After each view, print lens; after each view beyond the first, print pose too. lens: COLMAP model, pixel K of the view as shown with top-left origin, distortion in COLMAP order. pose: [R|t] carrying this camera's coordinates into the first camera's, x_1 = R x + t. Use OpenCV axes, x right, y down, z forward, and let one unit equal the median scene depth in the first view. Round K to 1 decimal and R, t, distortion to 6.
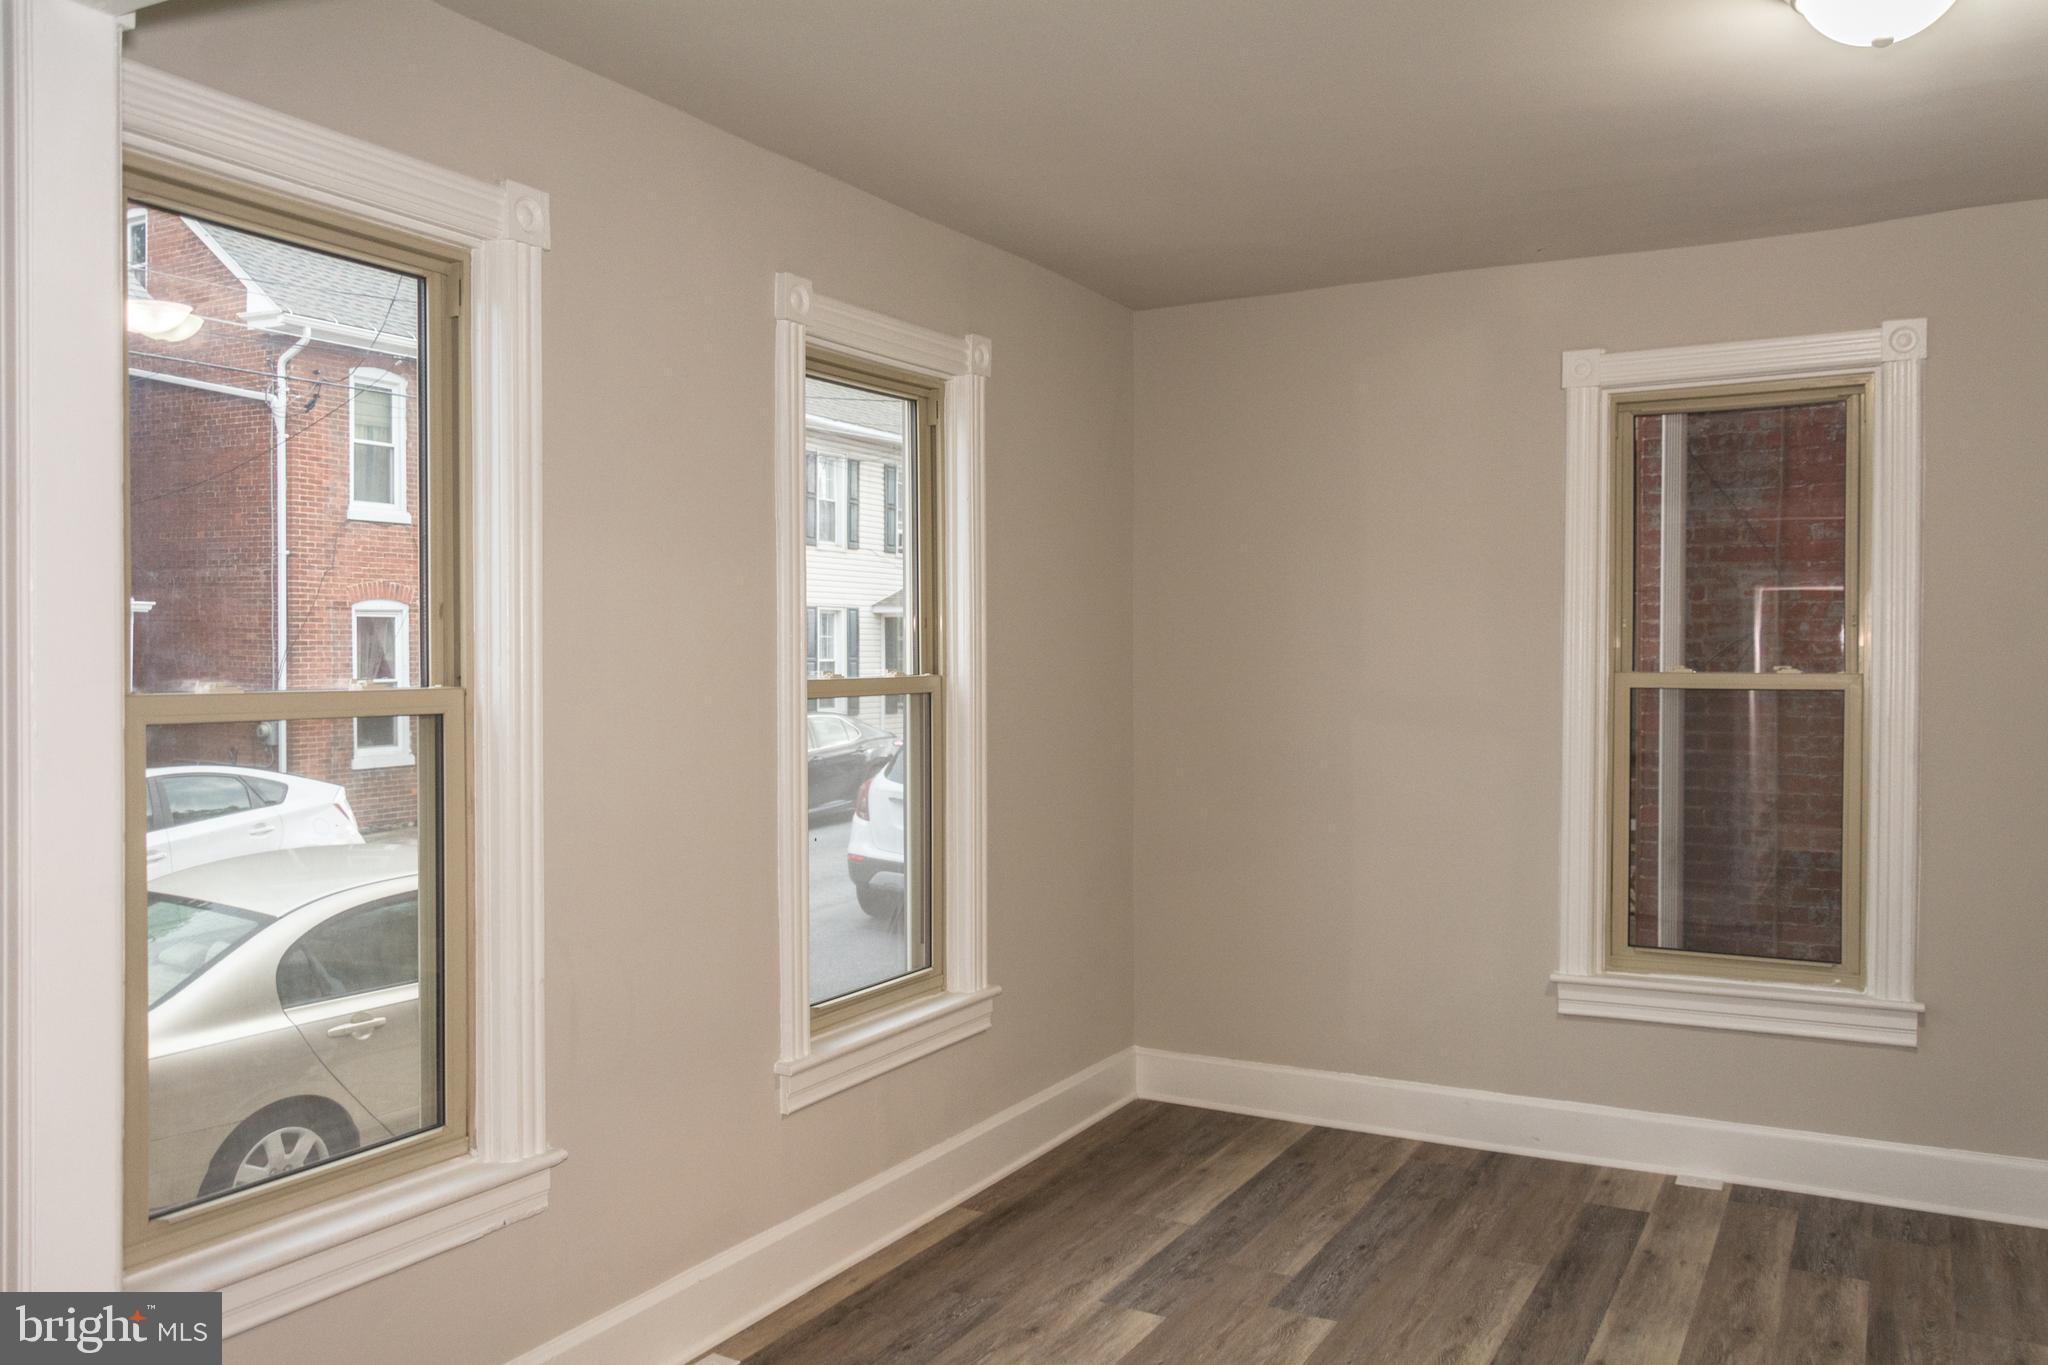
lens RADIAL K [[1652.3, 0, 1022.0], [0, 1652.3, 701.8], [0, 0, 1]] dist [0.007402, 0.001428]
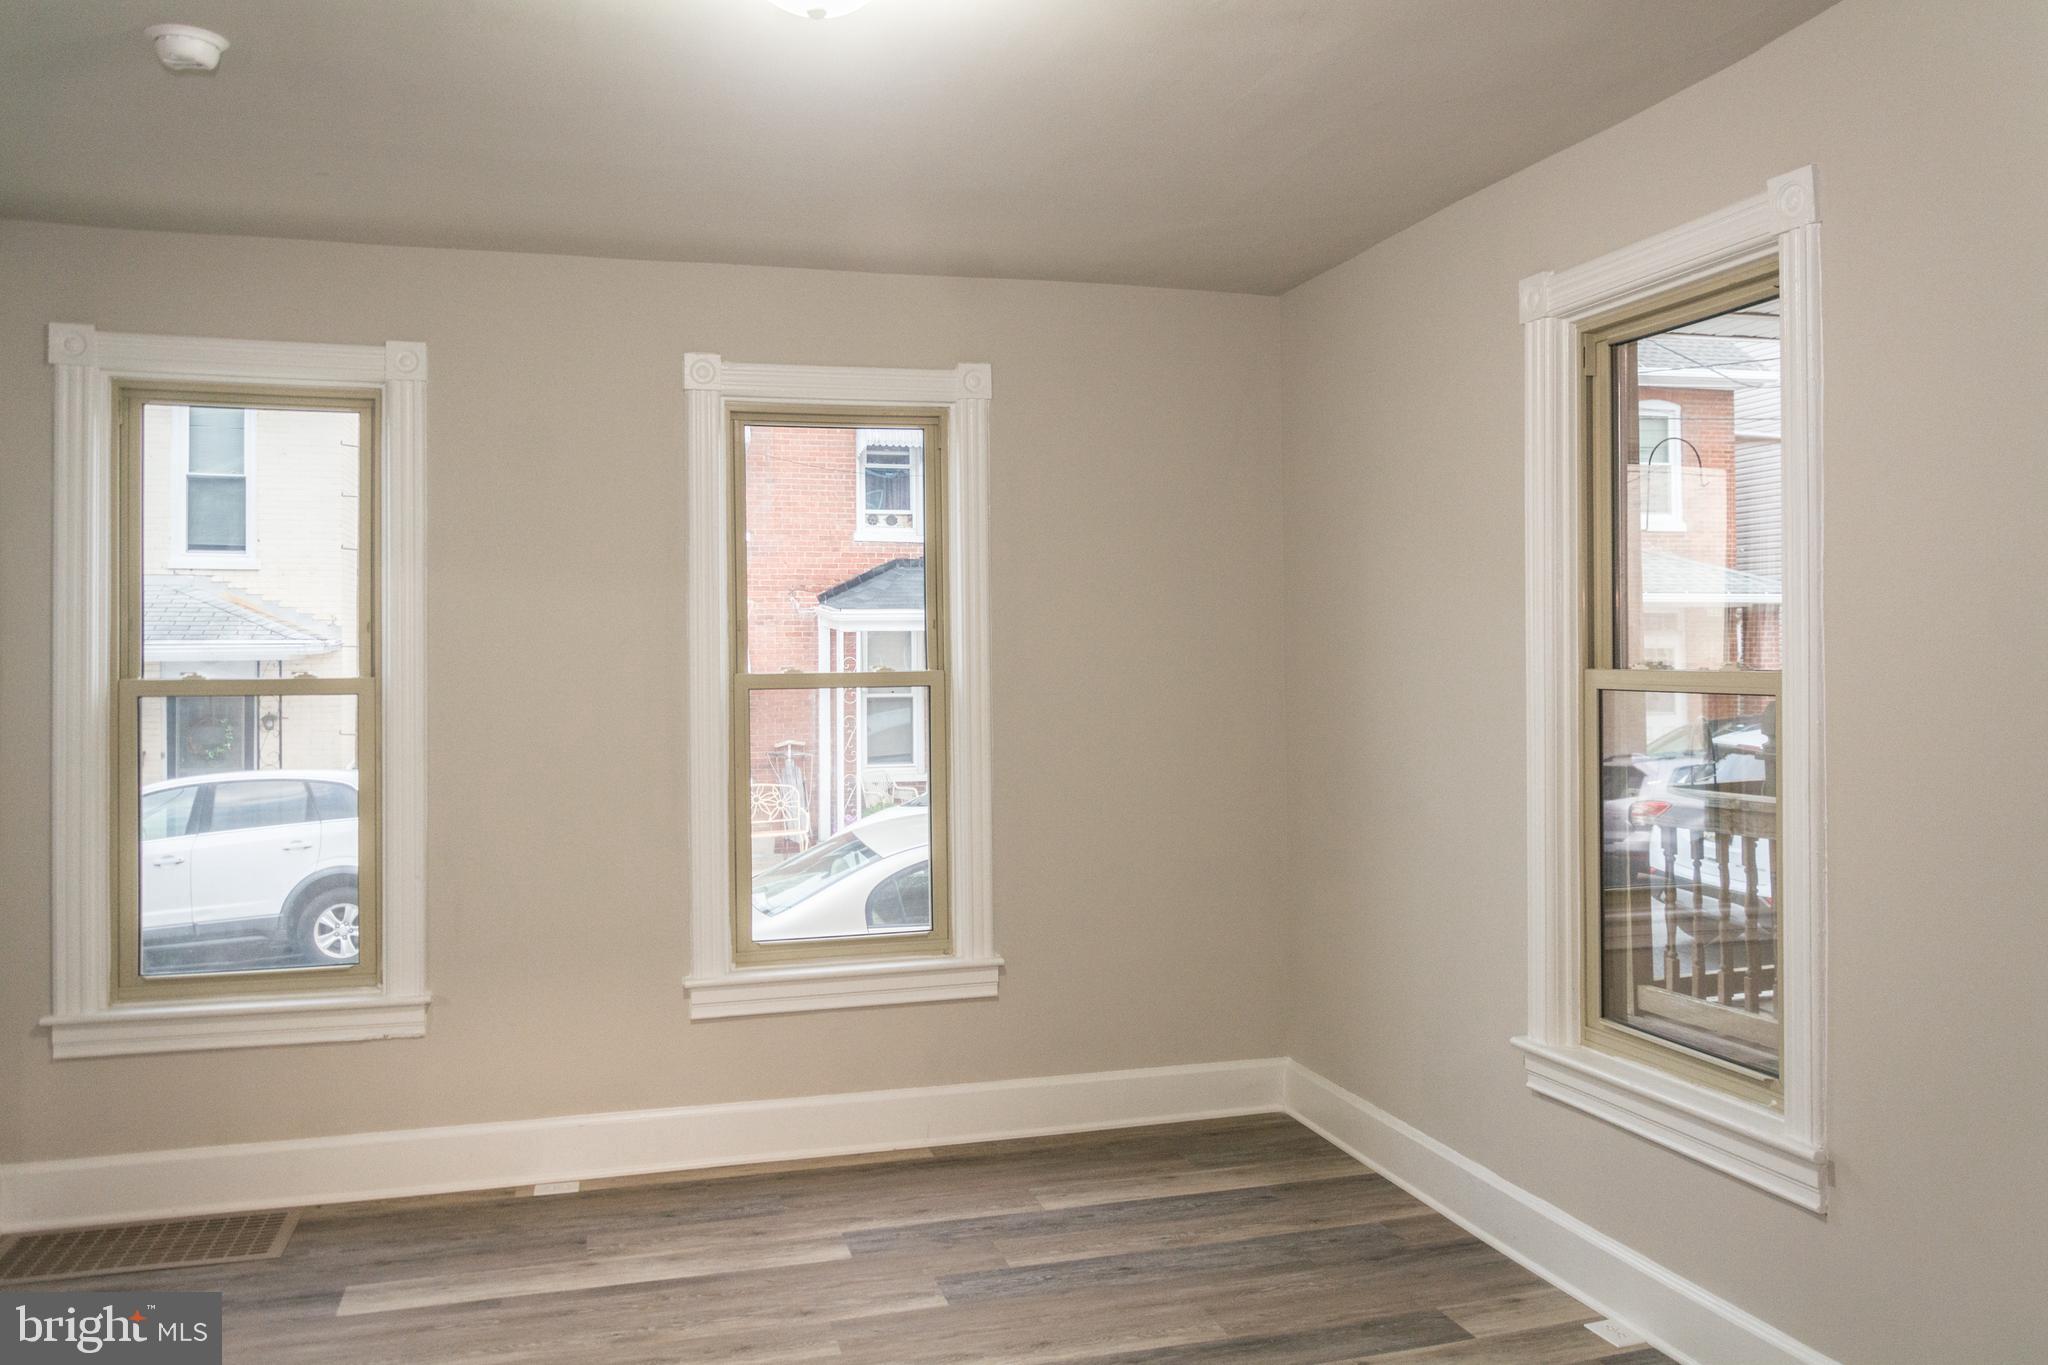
lens RADIAL K [[1652.3, 0, 1023.2], [0, 1652.3, 661.2], [0, 0, 1]] dist [0.007402, 0.001428]
pose [[0.680381, -0.001041, -0.732858, 0.824979], [-0.015856, 0.999744, -0.016141, -0.005153], [0.732687, 0.022603, 0.680191, 0.282853]]
